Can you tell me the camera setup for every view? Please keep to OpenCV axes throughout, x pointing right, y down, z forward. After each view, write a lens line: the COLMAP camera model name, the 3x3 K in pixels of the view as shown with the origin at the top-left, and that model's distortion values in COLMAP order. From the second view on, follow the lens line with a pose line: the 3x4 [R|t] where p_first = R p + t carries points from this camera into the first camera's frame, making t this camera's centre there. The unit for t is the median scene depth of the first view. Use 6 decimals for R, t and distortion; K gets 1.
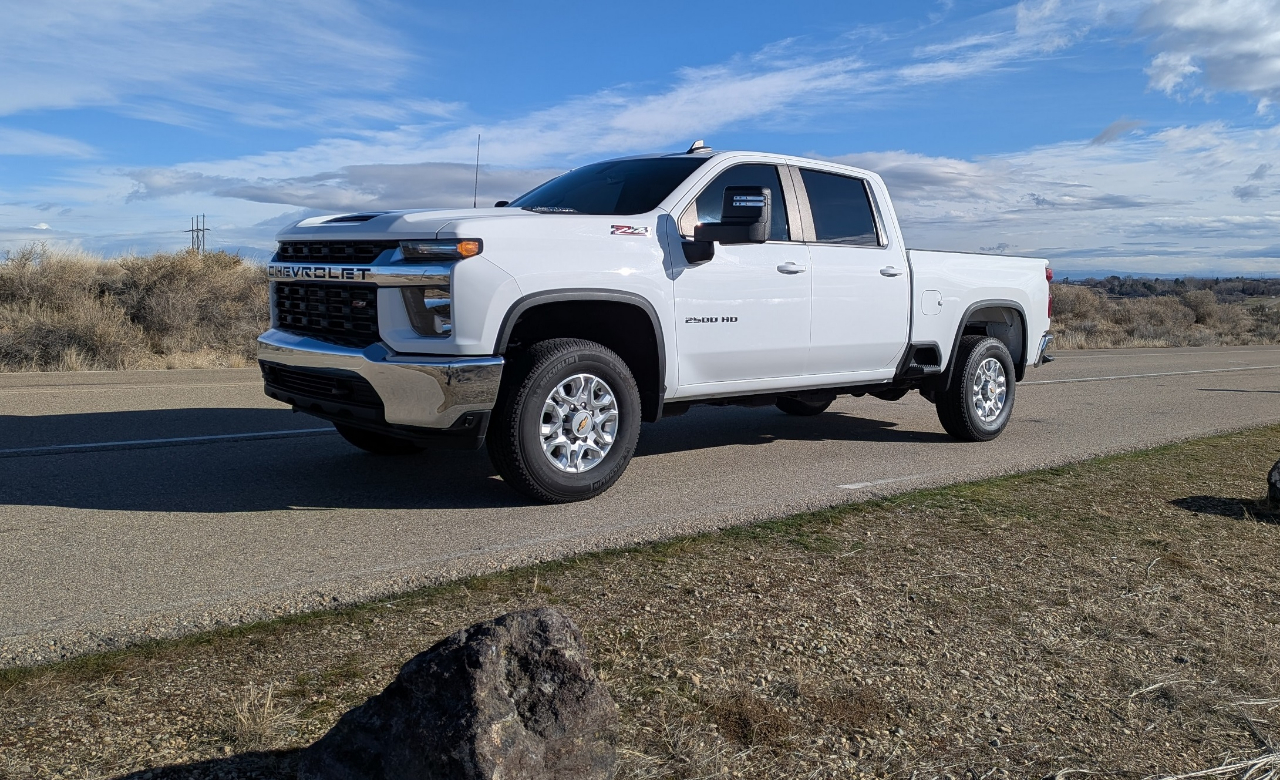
lens RADIAL K [[1032.3, 0, 702.8], [0, 1032.3, 294.6], [0, 0, 1]] dist [0.090815, -0.164397]
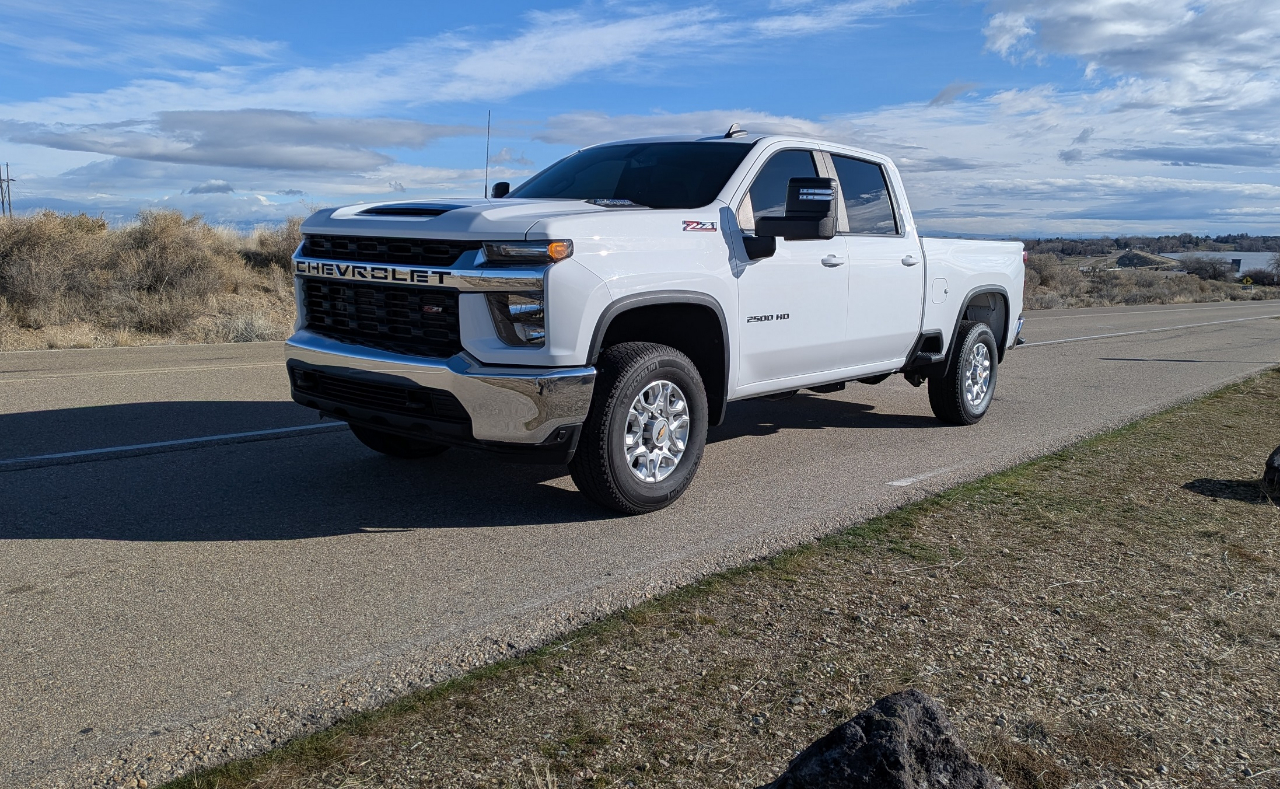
lens RADIAL K [[1022.7, 0, 685.4], [0, 1022.7, 386.1], [0, 0, 1]] dist [0.118688, -0.210832]
pose [[0.991473, -0.012558, 0.129708, -0.217006], [-0.004157, 0.991791, 0.127800, -0.038727], [-0.130248, -0.127250, 0.983282, 0.072102]]
